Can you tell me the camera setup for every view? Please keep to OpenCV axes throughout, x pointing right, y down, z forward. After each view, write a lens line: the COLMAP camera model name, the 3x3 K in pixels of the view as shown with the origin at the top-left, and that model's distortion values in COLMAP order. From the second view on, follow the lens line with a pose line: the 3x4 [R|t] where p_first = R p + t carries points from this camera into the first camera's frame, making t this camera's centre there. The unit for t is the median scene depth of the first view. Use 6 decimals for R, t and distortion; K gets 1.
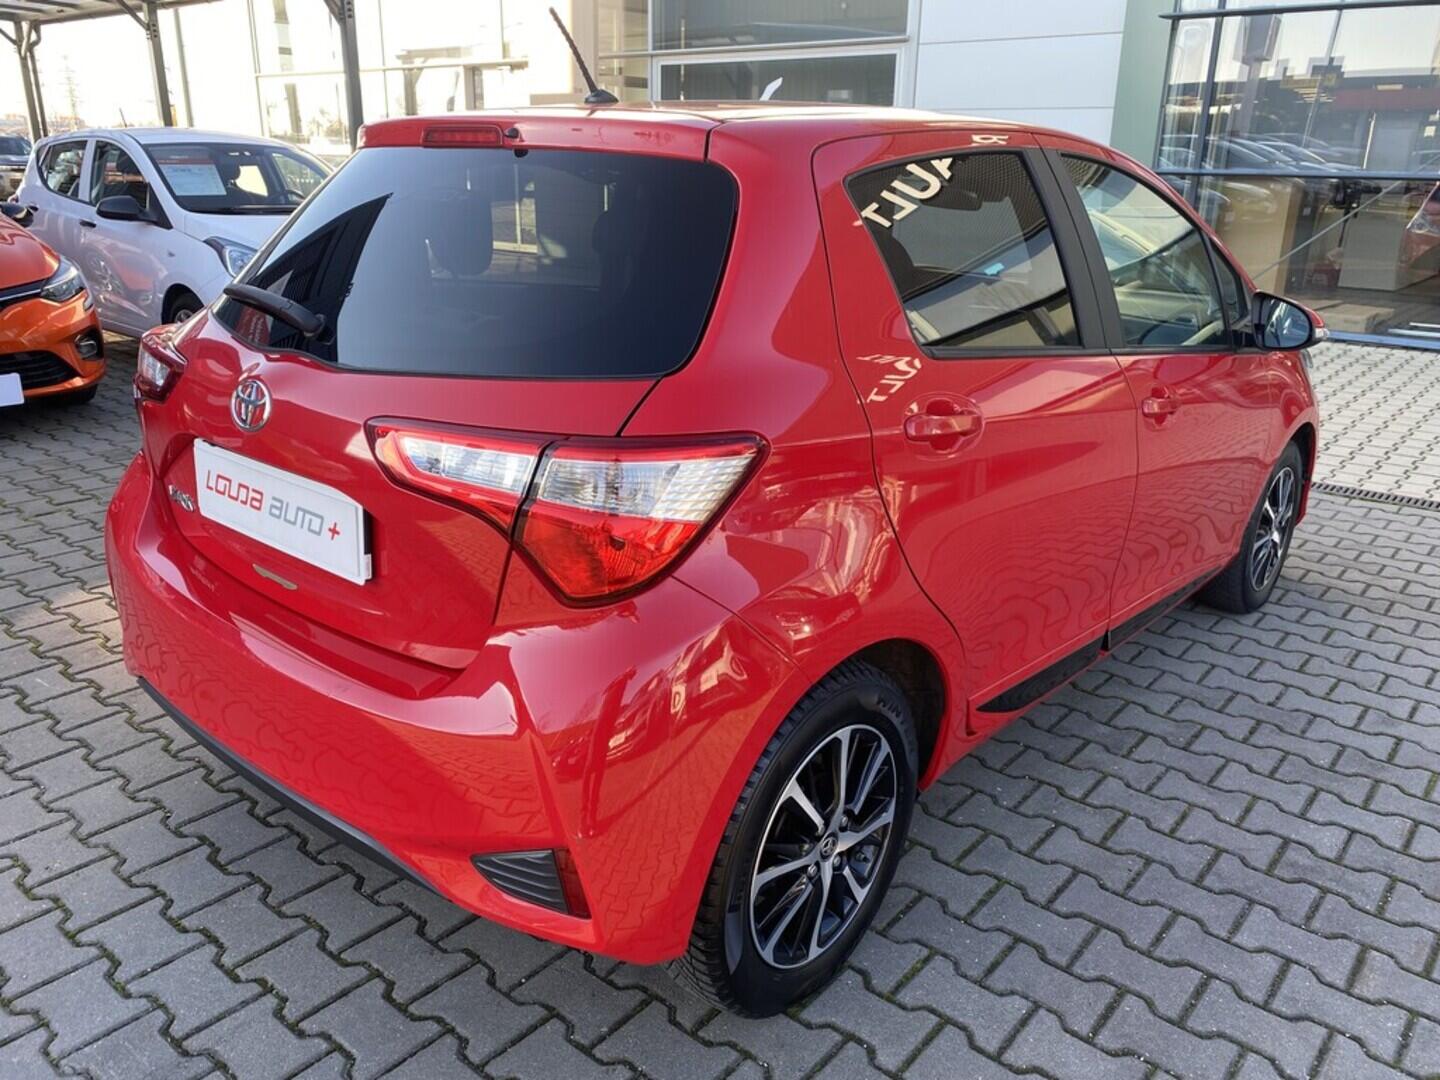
lens RADIAL K [[1093.2, 0, 717.1], [0, 1093.2, 545.6], [0, 0, 1]] dist [0.039377, -0.047565]
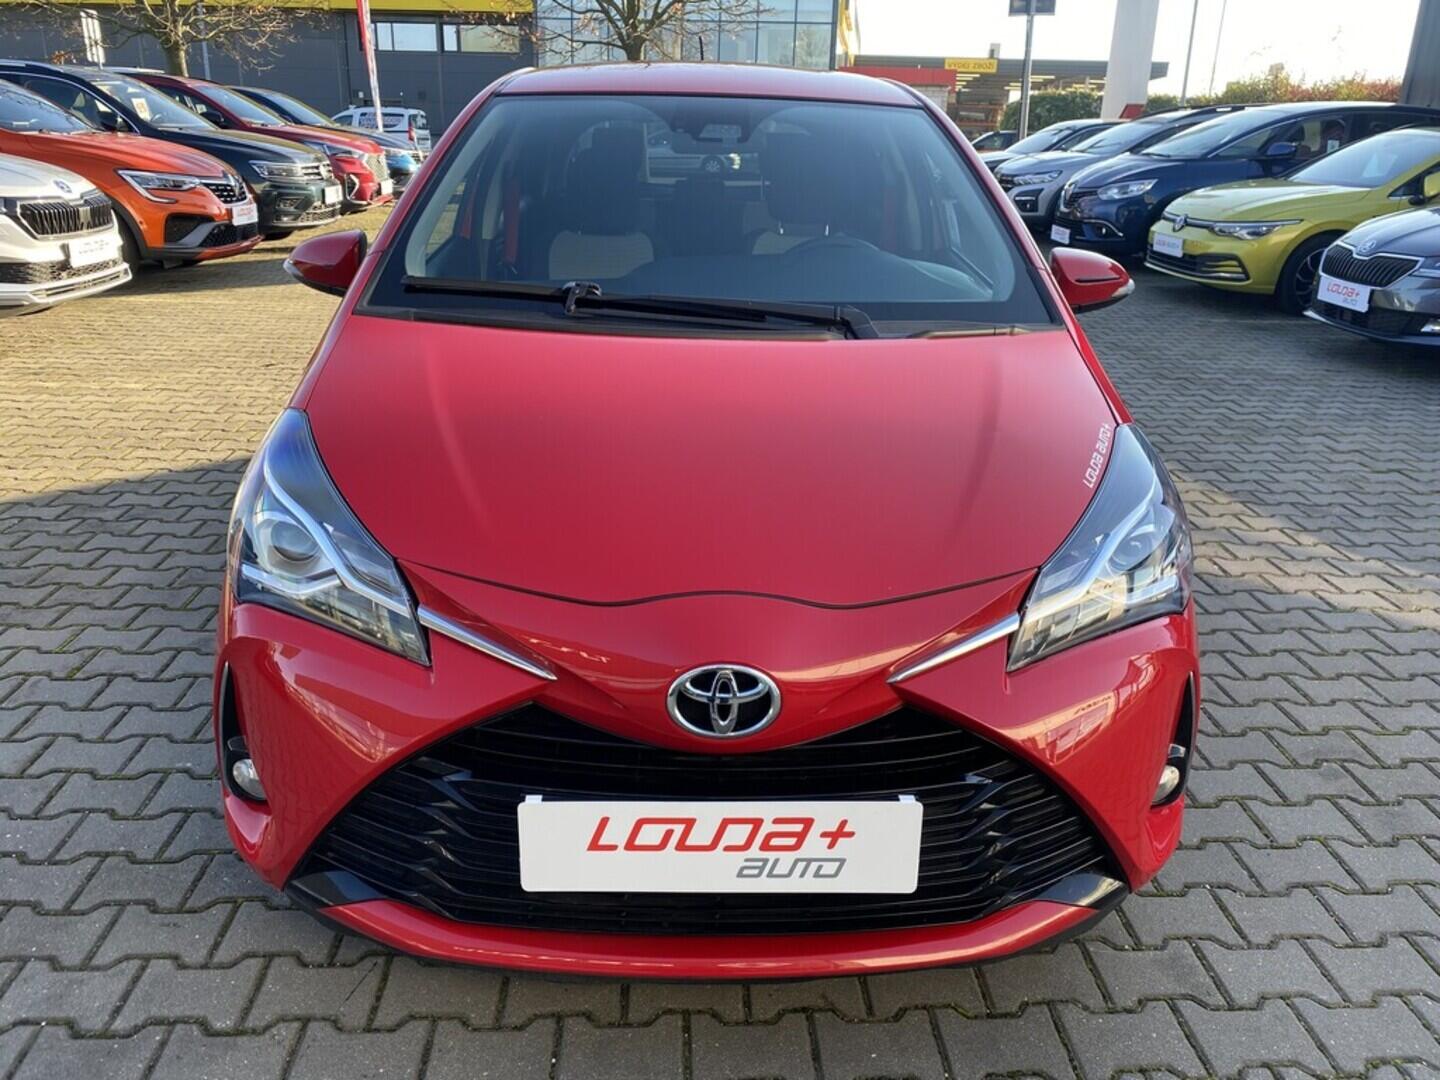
lens RADIAL K [[1093.2, 0, 721.1], [0, 1093.2, 534.3], [0, 0, 1]] dist [0.039377, -0.047565]
pose [[-0.733688, 0.195890, -0.650637, 0.928790], [-0.264494, 0.799687, 0.539021, -0.606102], [0.625895, 0.567563, -0.534910, 1.841752]]
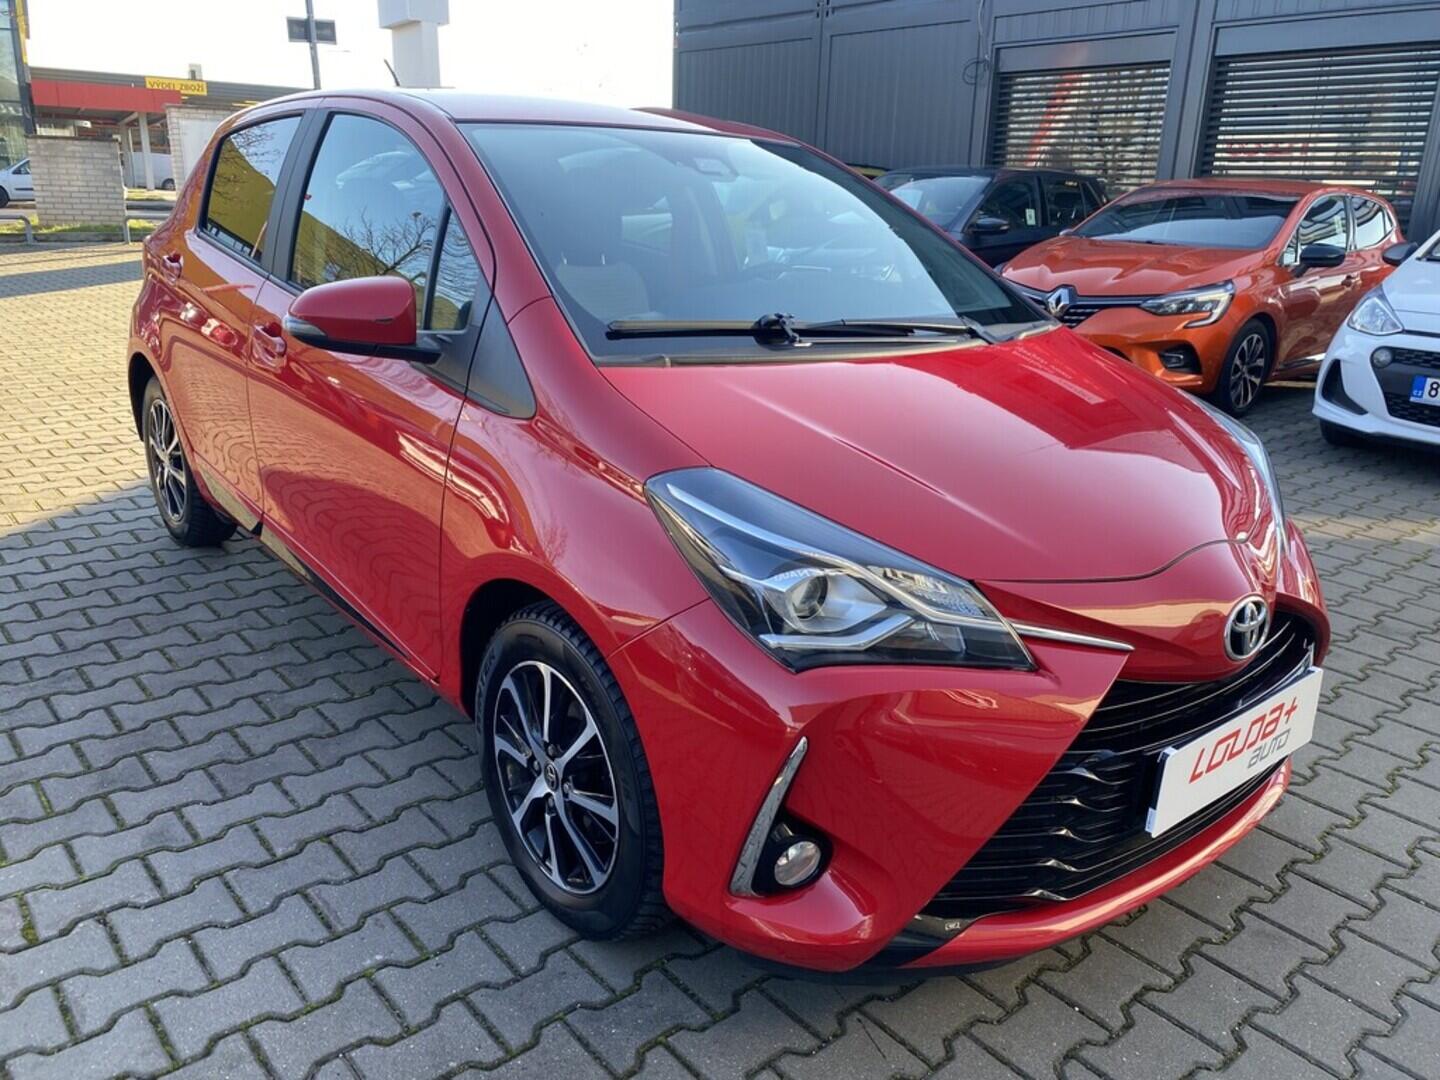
lens RADIAL K [[1093.2, 0, 727.9], [0, 1093.2, 532.8], [0, 0, 1]] dist [0.039377, -0.047565]
pose [[-0.158789, 0.272246, -0.949035, 1.242136], [-0.364537, 0.877145, 0.312616, -0.409221], [0.917551, 0.395598, -0.040037, 1.349902]]
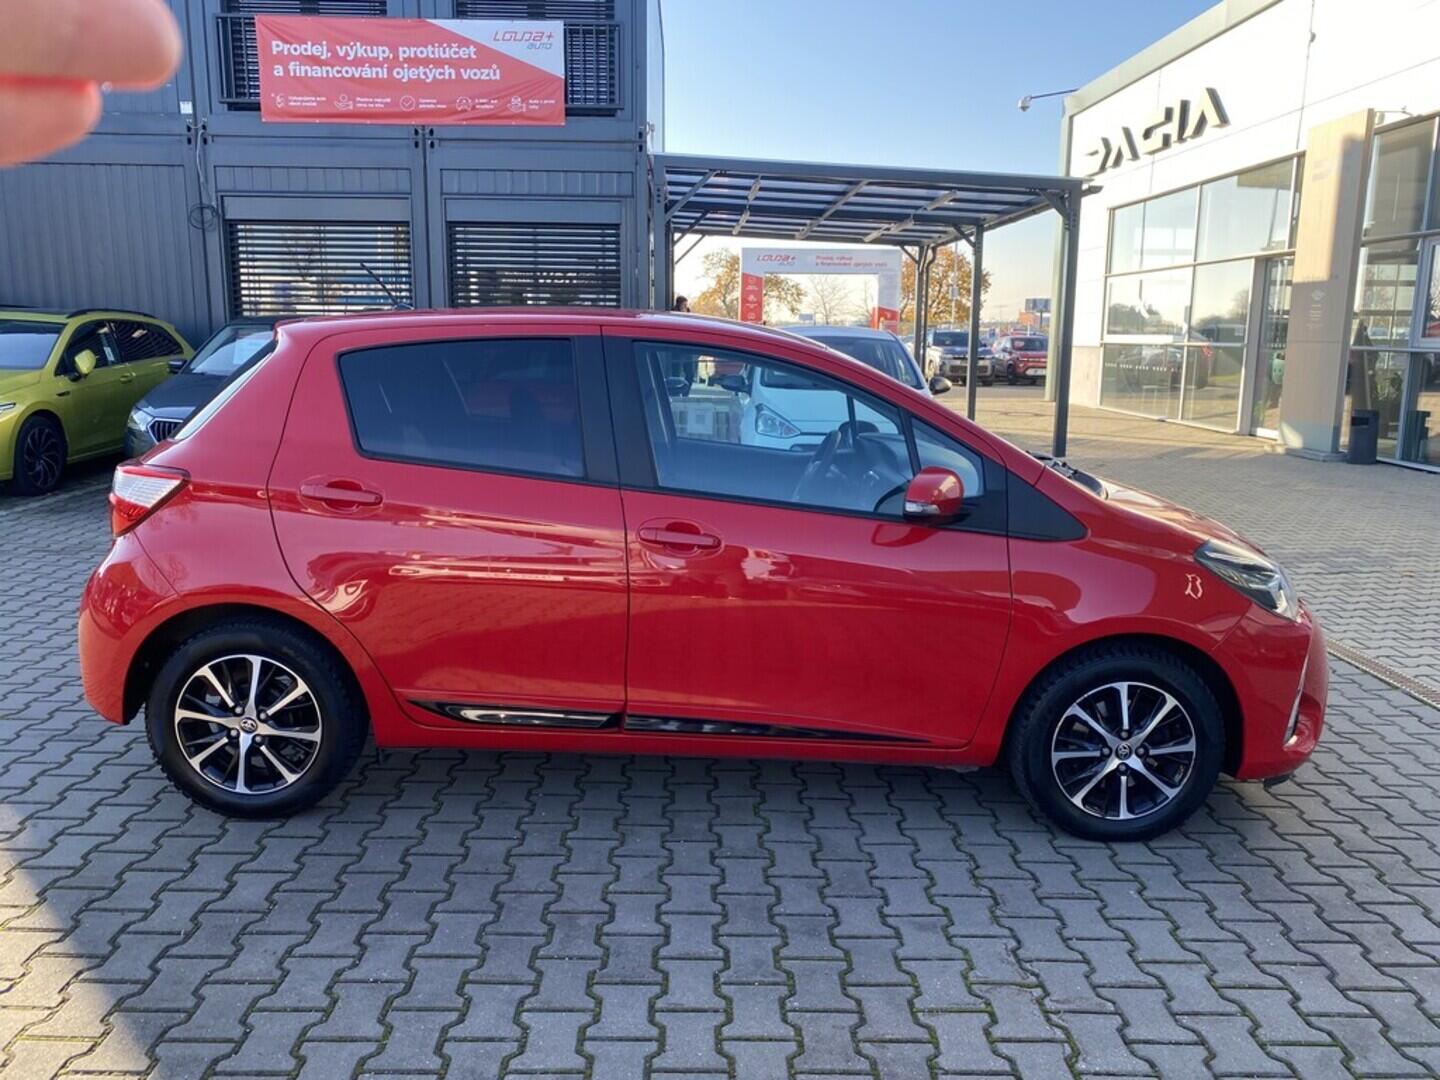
lens RADIAL K [[1093.2, 0, 725.9], [0, 1093.2, 551.4], [0, 0, 1]] dist [0.039377, -0.047565]
pose [[0.659335, 0.136901, -0.739280, 1.179261], [-0.250070, 0.967231, -0.043915, -0.065524], [0.709043, 0.213827, 0.671964, 0.199122]]
